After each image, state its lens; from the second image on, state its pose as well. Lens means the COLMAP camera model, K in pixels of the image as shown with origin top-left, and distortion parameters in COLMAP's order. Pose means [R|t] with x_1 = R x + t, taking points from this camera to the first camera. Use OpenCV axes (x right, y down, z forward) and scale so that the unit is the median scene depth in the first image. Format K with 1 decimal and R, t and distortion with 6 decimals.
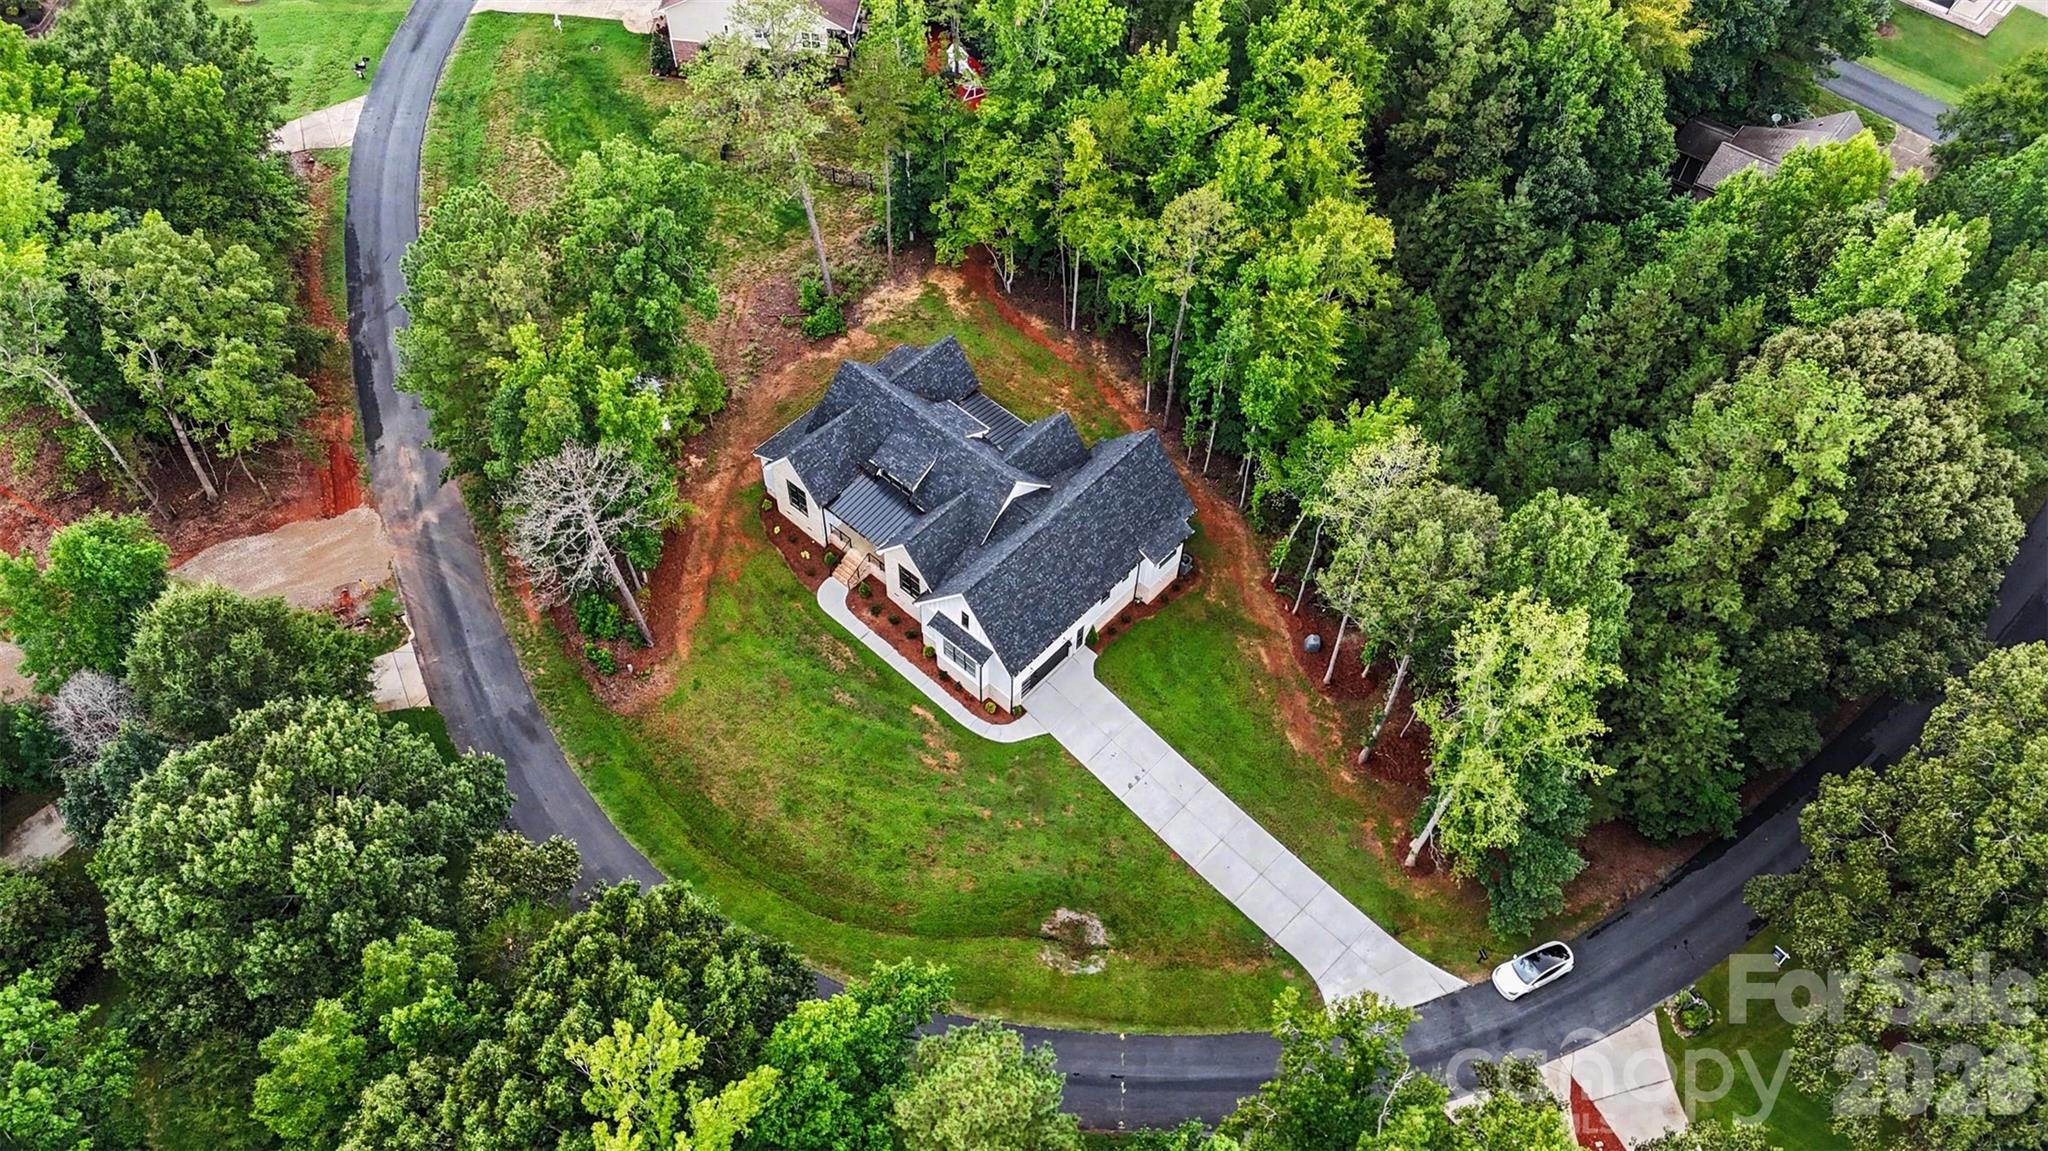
lens RADIAL K [[1477.9, 0, 1024.0], [0, 1477.9, 575.5], [0, 0, 1]] dist [0.015325, 0.003526]
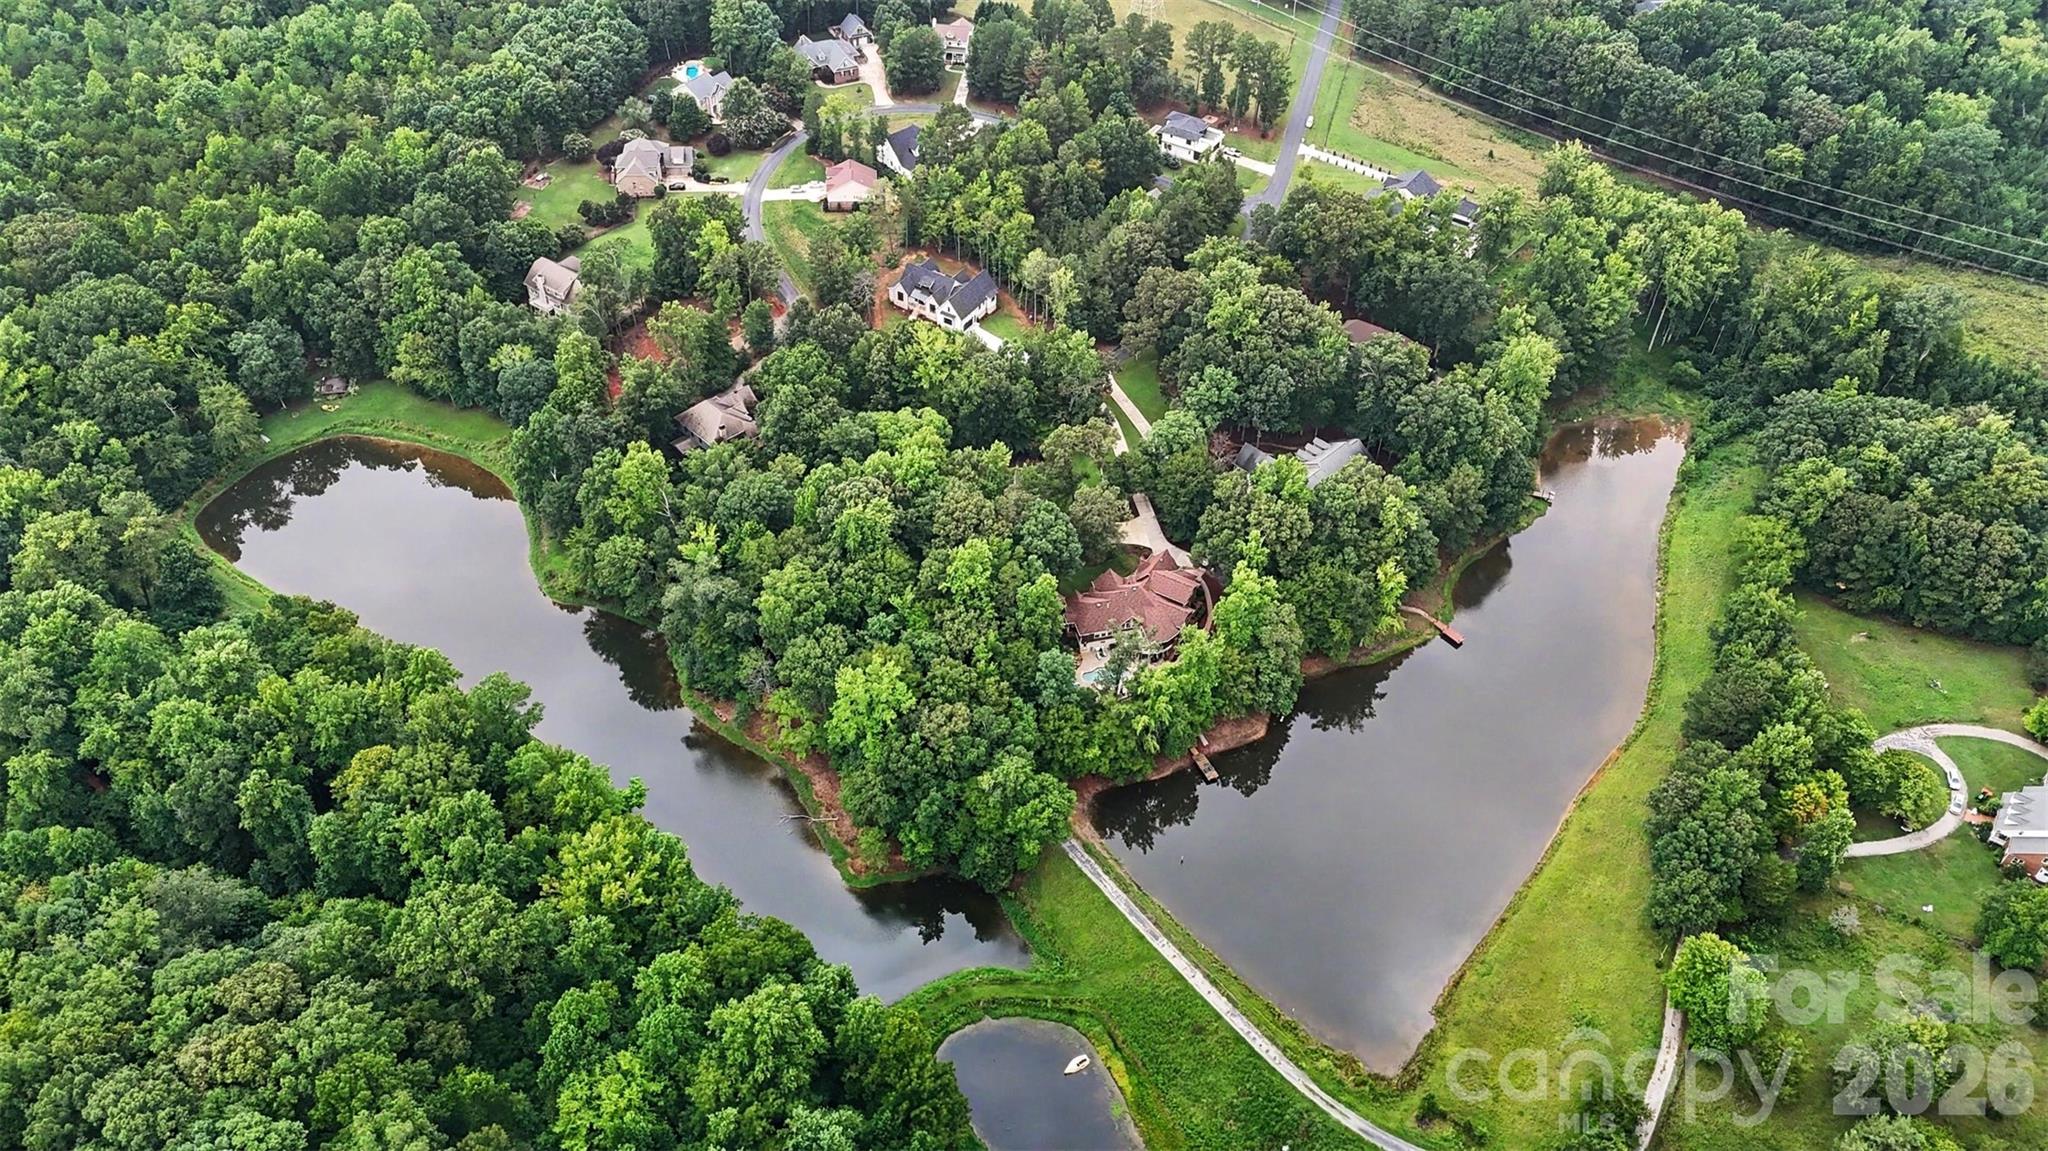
lens RADIAL K [[1477.9, 0, 1024.0], [0, 1477.9, 575.5], [0, 0, 1]] dist [0.015325, 0.003526]
pose [[0.981389, -0.131595, 0.139850, -0.504629], [0.151242, 0.978440, -0.140647, 1.355741], [-0.118326, 0.159180, 0.980133, -2.977458]]
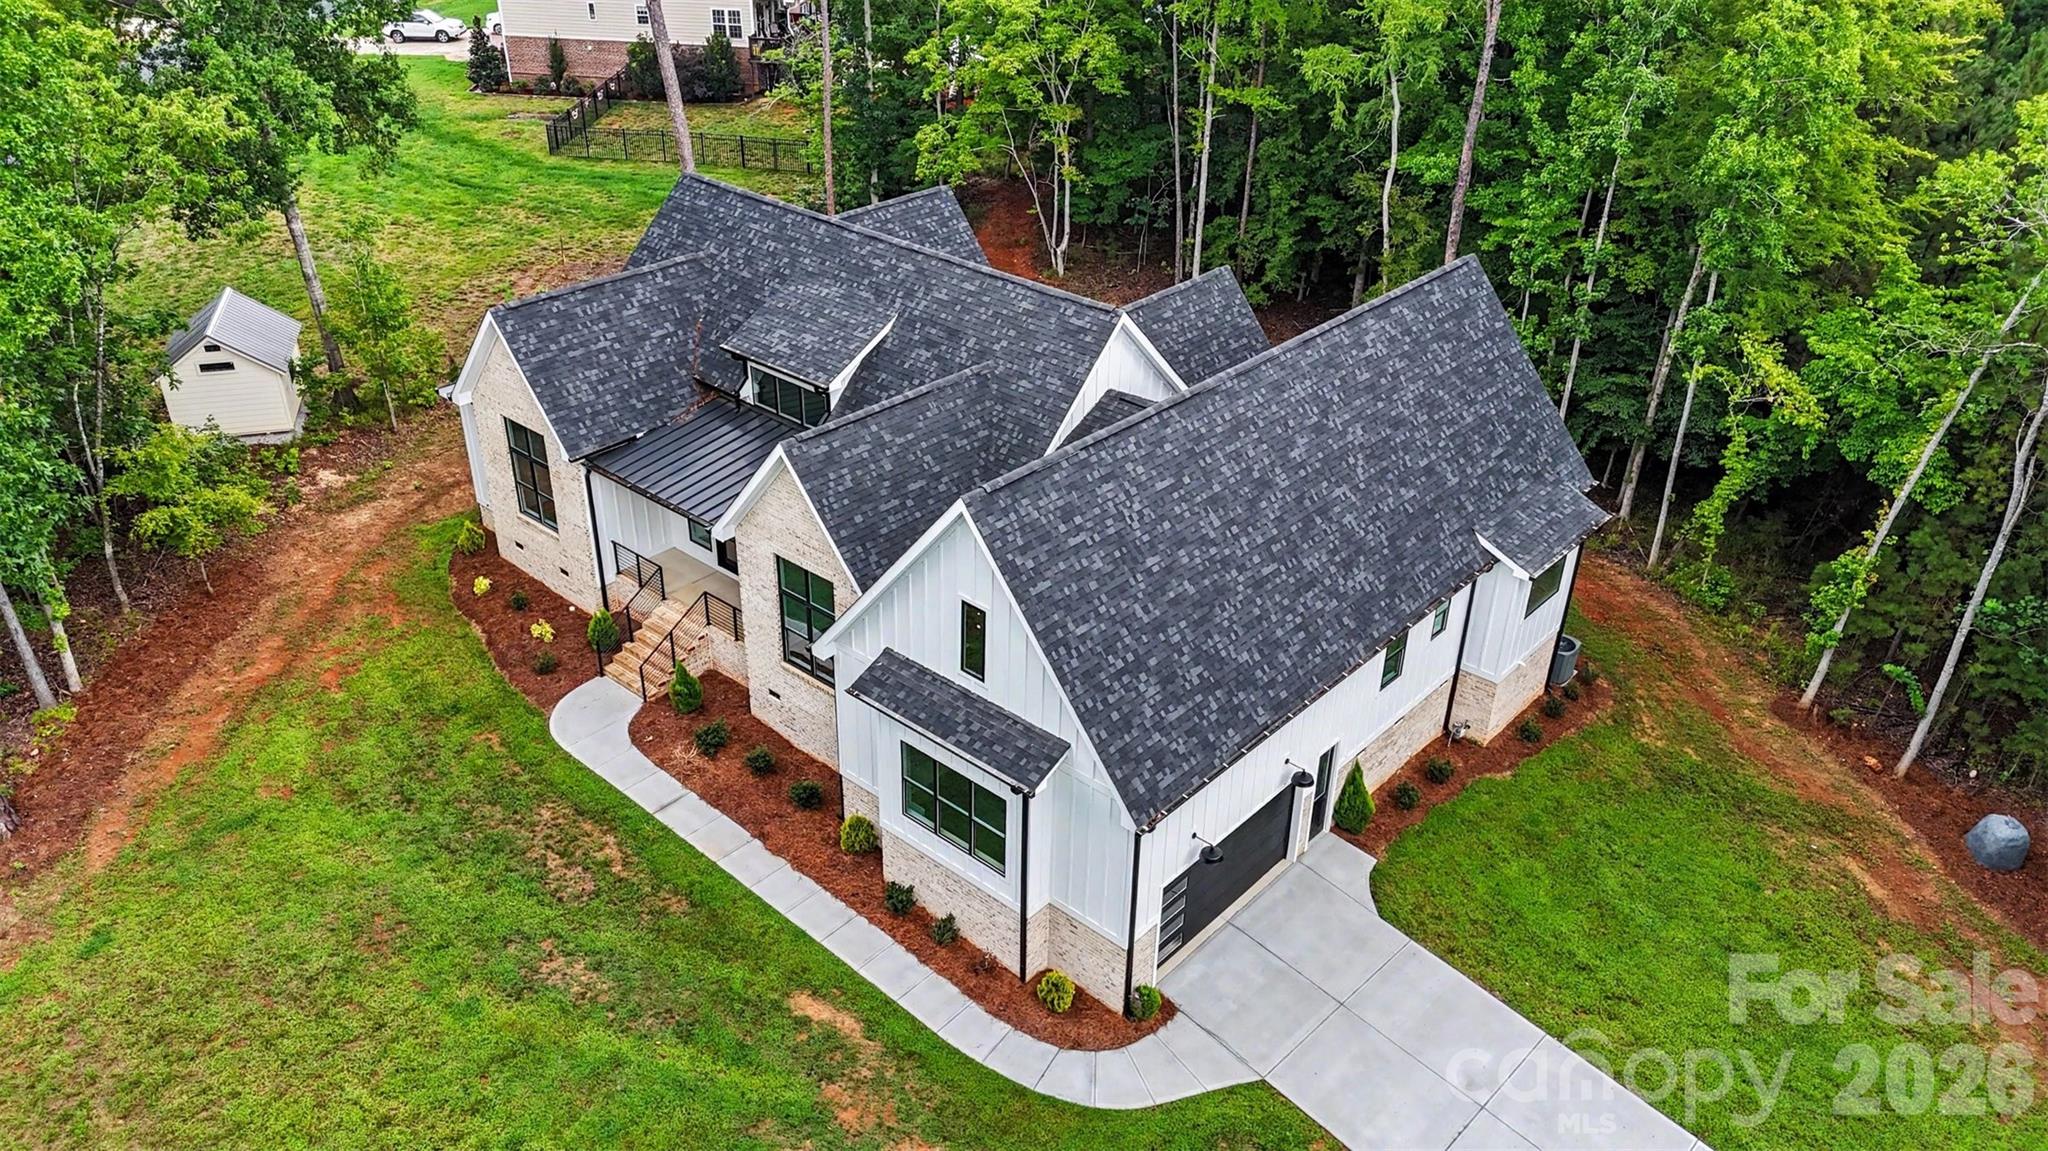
lens RADIAL K [[1477.9, 0, 1024.0], [0, 1477.9, 575.5], [0, 0, 1]] dist [0.015325, 0.003526]
pose [[0.999982, -0.005544, 0.002417, -0.028769], [0.006048, 0.914092, -0.405462, 0.130433], [0.000039, 0.405469, 0.914109, 0.683880]]
